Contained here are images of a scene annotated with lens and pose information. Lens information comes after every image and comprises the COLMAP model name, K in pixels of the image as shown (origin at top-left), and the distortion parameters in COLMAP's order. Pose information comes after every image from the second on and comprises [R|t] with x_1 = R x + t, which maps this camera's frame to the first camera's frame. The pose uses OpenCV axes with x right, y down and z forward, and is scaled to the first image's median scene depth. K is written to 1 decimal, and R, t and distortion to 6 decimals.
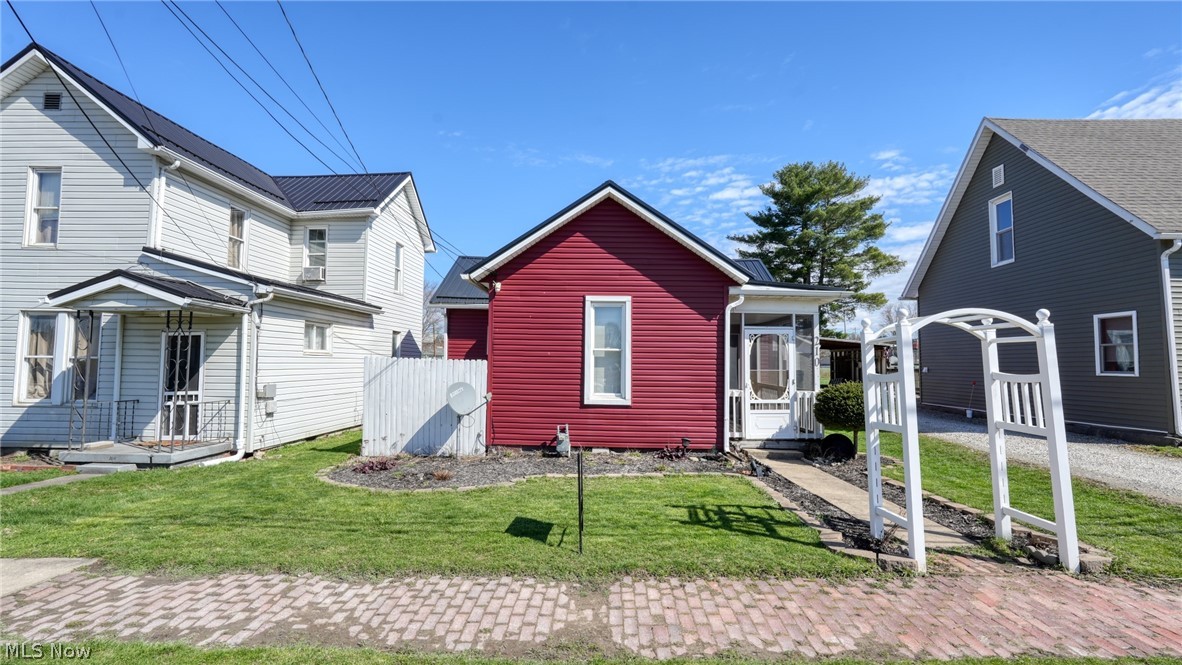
lens RADIAL K [[528.2, 0, 591.0], [0, 528.2, 332.5], [0, 0, 1]] dist [-0.018576, -0.000049]
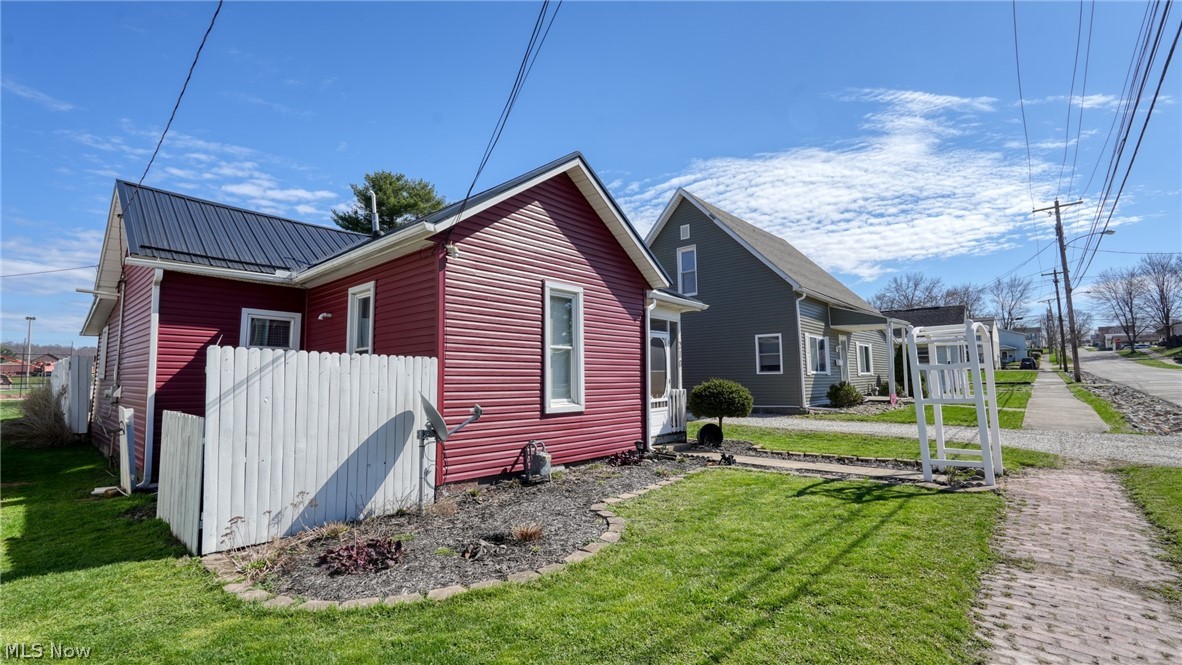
lens RADIAL K [[515.1, 0, 591.0], [0, 515.1, 332.5], [0, 0, 1]] dist [-0.053308, 0.000068]
pose [[0.649472, 0.050756, 0.758690, -0.561175], [-0.028930, 0.998697, -0.042047, 0.042248], [-0.759835, 0.005359, 0.650094, 0.430889]]
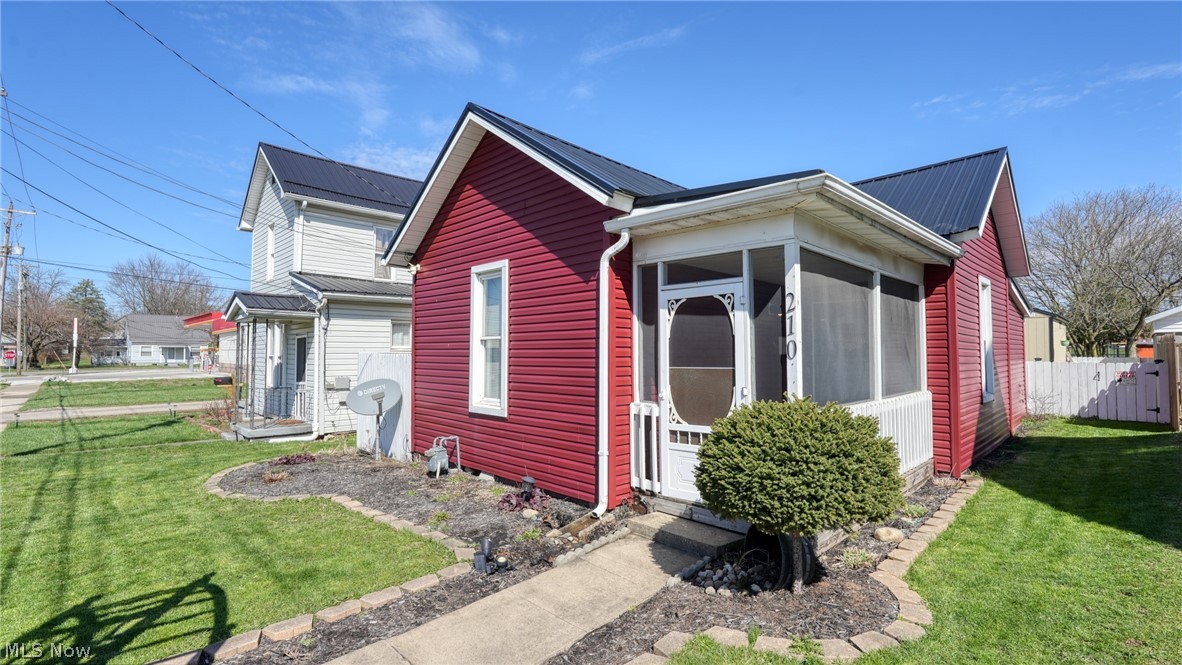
lens RADIAL K [[539.8, 0, 591.0], [0, 539.8, 332.5], [0, 0, 1]] dist [-0.000090, 0.000209]
pose [[0.710678, -0.039998, -0.702379, 0.644479], [0.051373, 0.998668, -0.004891, 0.035626], [0.701639, -0.032607, 0.711786, 0.569863]]
